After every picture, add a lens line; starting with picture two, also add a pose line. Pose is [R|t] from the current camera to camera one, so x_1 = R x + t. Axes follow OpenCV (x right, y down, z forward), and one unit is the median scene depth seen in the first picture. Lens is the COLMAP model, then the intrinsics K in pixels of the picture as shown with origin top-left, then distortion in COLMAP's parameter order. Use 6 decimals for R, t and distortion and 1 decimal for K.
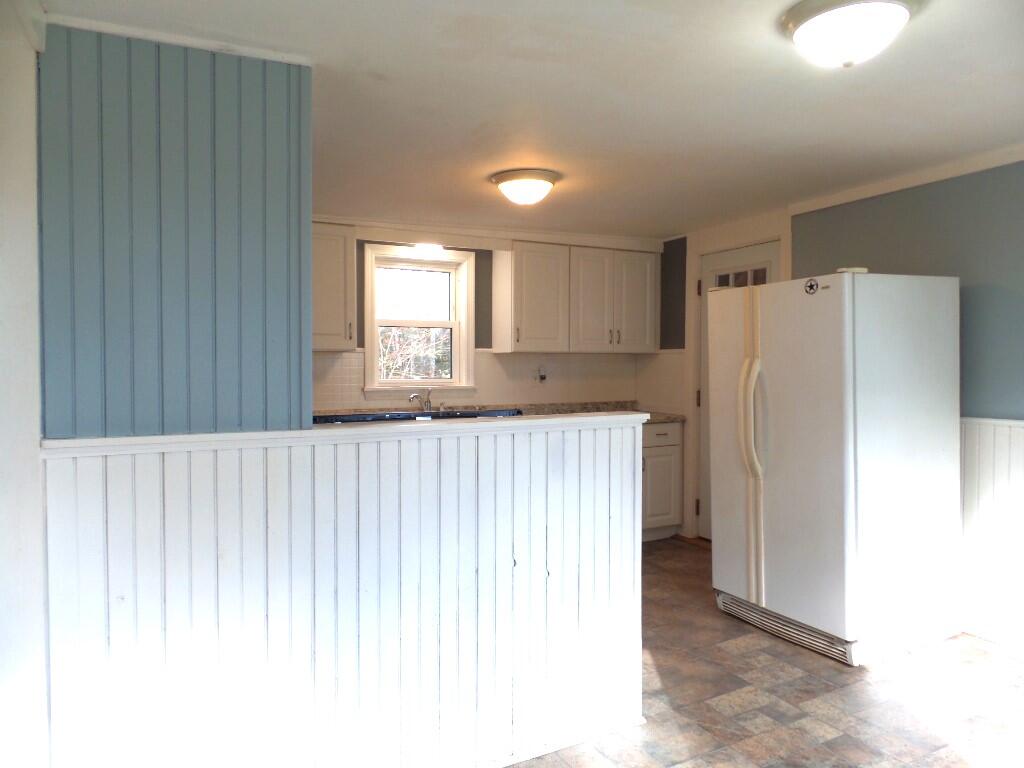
lens RADIAL K [[701.9, 0, 509.9], [0, 701.9, 386.9], [0, 0, 1]] dist [-0.028061, 0.018888]
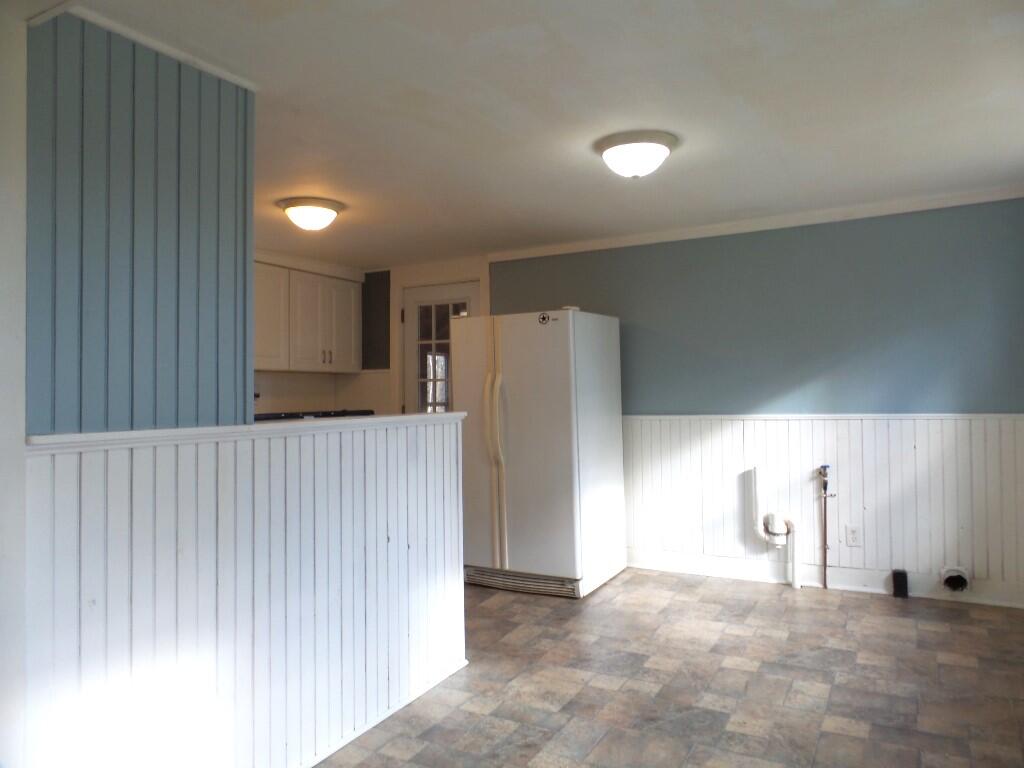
lens RADIAL K [[701.9, 0, 512.2], [0, 701.9, 382.2], [0, 0, 1]] dist [-0.028061, 0.018888]
pose [[0.827030, 0.003449, 0.562147, -0.384515], [0.025212, 0.998747, -0.043220, 0.036284], [-0.561591, 0.049917, 0.825908, -0.075786]]
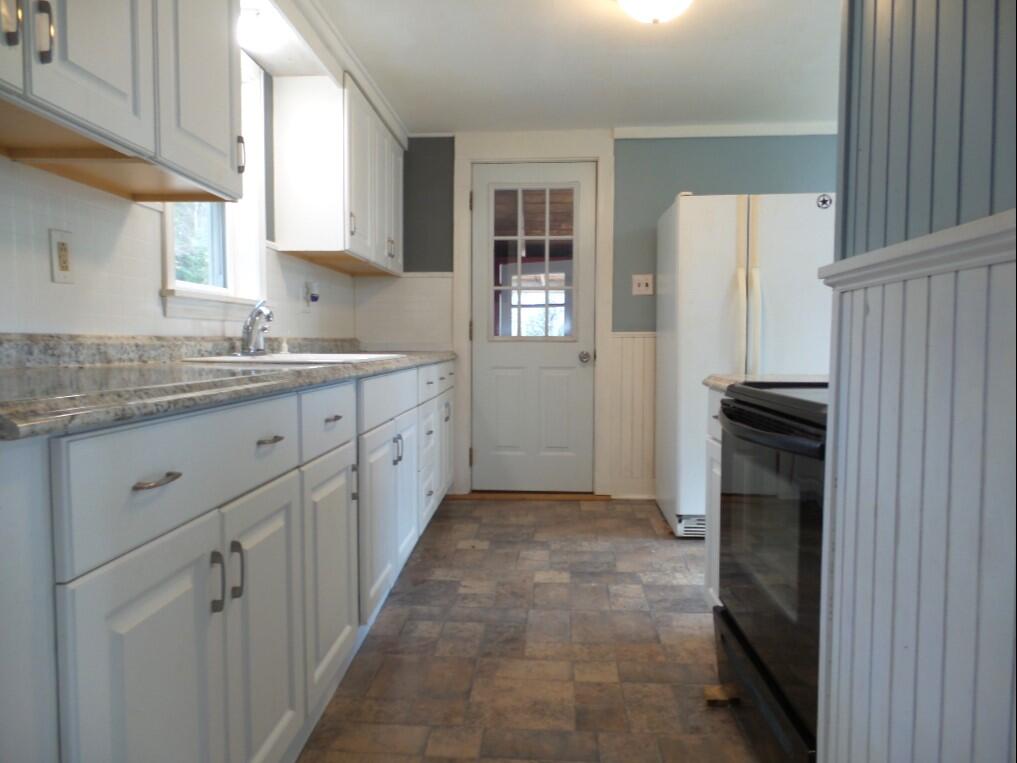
lens RADIAL K [[697.1, 0, 514.5], [0, 697.1, 389.5], [0, 0, 1]] dist [-0.028061, 0.018888]
pose [[0.496387, -0.058390, 0.866135, -0.768294], [0.029092, 0.998294, 0.050626, 0.080238], [-0.867614, 0.000067, 0.497239, 0.900154]]
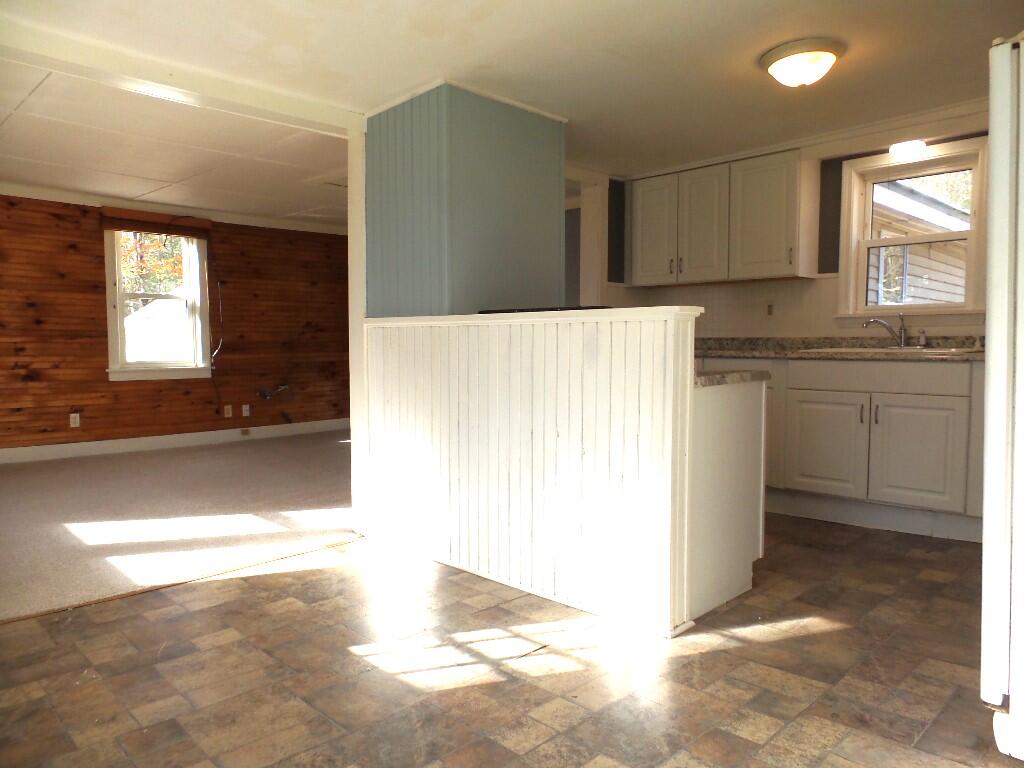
lens RADIAL K [[701.9, 0, 521.3], [0, 701.9, 380.1], [0, 0, 1]] dist [-0.028061, 0.018888]
pose [[0.321968, 0.060652, -0.944806, 0.878206], [-0.027187, 0.998127, 0.054810, 0.078949], [0.946360, 0.008039, 0.323014, 0.446405]]
